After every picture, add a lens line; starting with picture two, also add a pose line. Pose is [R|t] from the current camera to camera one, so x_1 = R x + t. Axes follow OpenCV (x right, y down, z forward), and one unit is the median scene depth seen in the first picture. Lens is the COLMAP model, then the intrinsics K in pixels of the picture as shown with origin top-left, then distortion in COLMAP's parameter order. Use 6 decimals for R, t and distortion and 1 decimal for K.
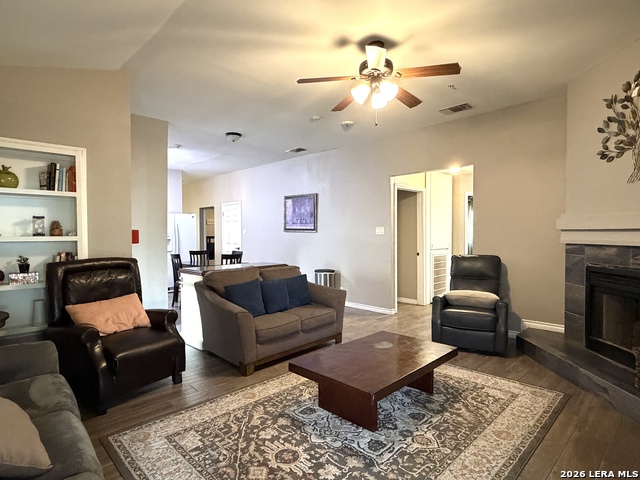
lens RADIAL K [[357.9, 0, 318.7], [0, 357.9, 242.0], [0, 0, 1]] dist [-0.001732, 0.000196]
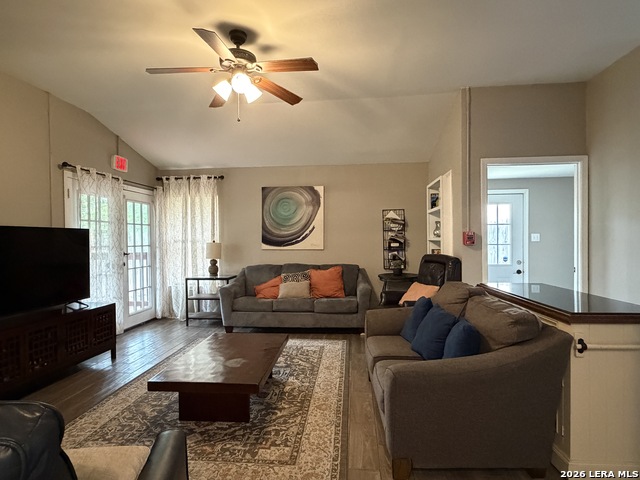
lens RADIAL K [[357.9, 0, 320.4], [0, 357.9, 240.0], [0, 0, 1]] dist [-0.001732, 0.000196]
pose [[-0.762542, 0.015947, -0.646742, 0.612189], [-0.002930, 0.999601, 0.028102, -0.047041], [0.646932, 0.023324, -0.762191, 1.869052]]
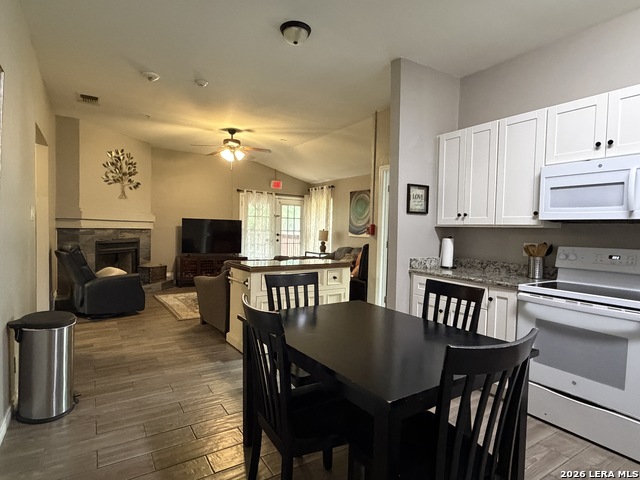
lens RADIAL K [[357.9, 0, 320.0], [0, 357.9, 240.9], [0, 0, 1]] dist [-0.001732, 0.000196]
pose [[-0.979802, -0.028292, 0.197958, -0.735310], [-0.017335, 0.998231, 0.056869, -0.057524], [-0.199217, 0.052289, -0.978559, 2.896655]]
